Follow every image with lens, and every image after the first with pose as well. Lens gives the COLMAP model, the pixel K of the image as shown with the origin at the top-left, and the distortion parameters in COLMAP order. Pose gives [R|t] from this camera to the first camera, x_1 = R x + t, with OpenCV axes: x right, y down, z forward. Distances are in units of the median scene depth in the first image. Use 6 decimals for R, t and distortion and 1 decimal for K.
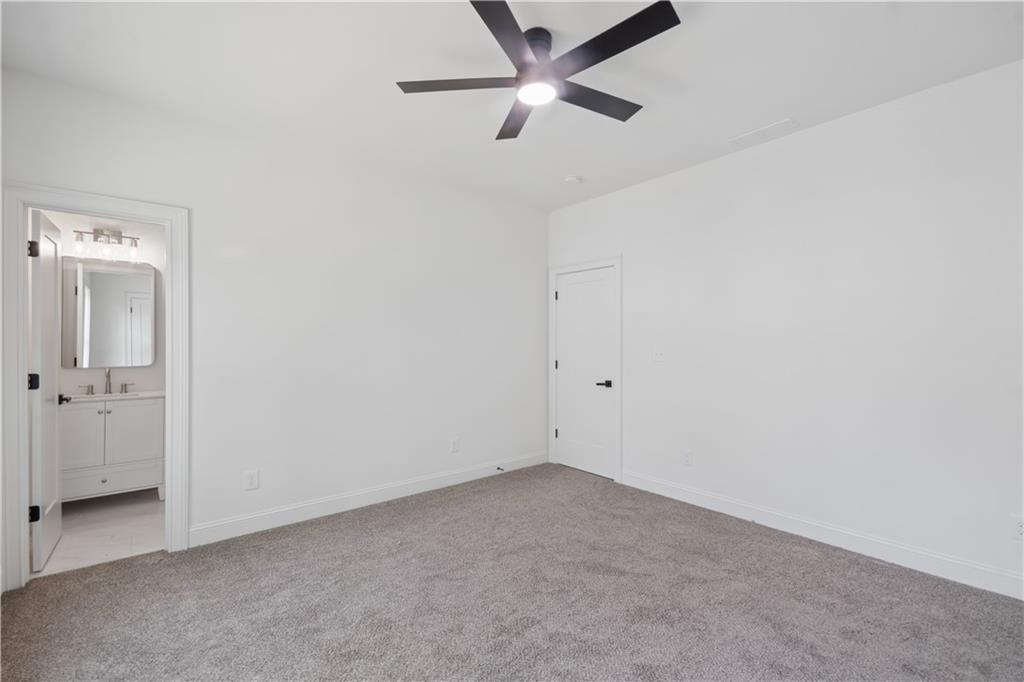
lens RADIAL K [[441.7, 0, 520.9], [0, 441.7, 341.2], [0, 0, 1]] dist [0.000488, 0.000636]
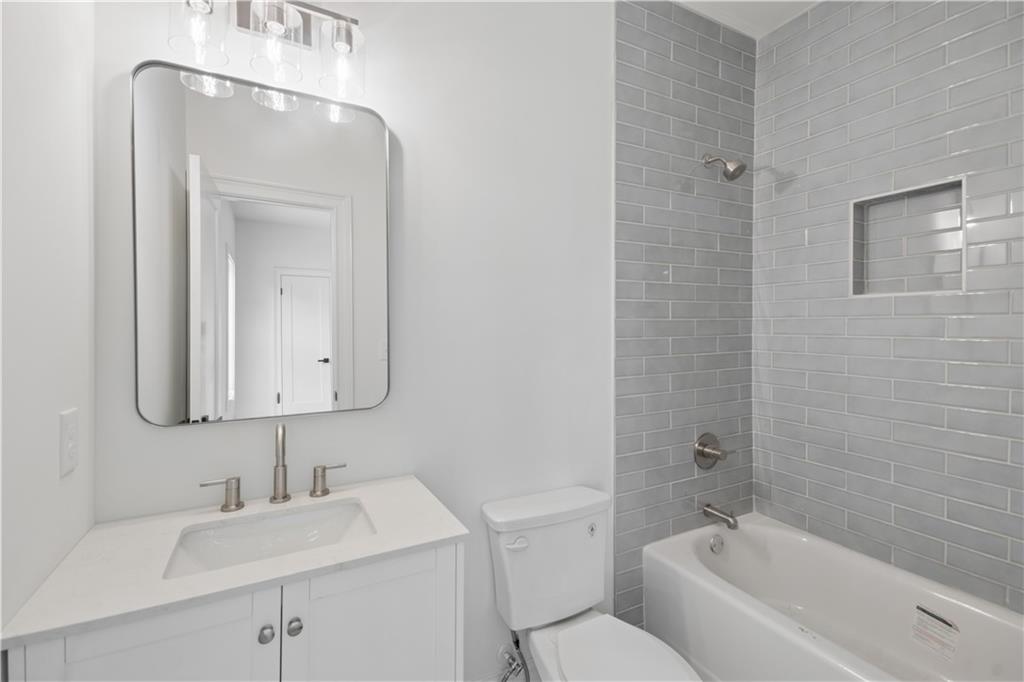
lens RADIAL K [[441.7, 0, 509.5], [0, 441.7, 335.0], [0, 0, 1]] dist [0.000488, 0.000636]
pose [[0.976260, 0.002506, -0.216589, -0.698366], [-0.001385, 0.999985, 0.005329, -0.002775], [0.216599, -0.004902, 0.976248, 0.720606]]
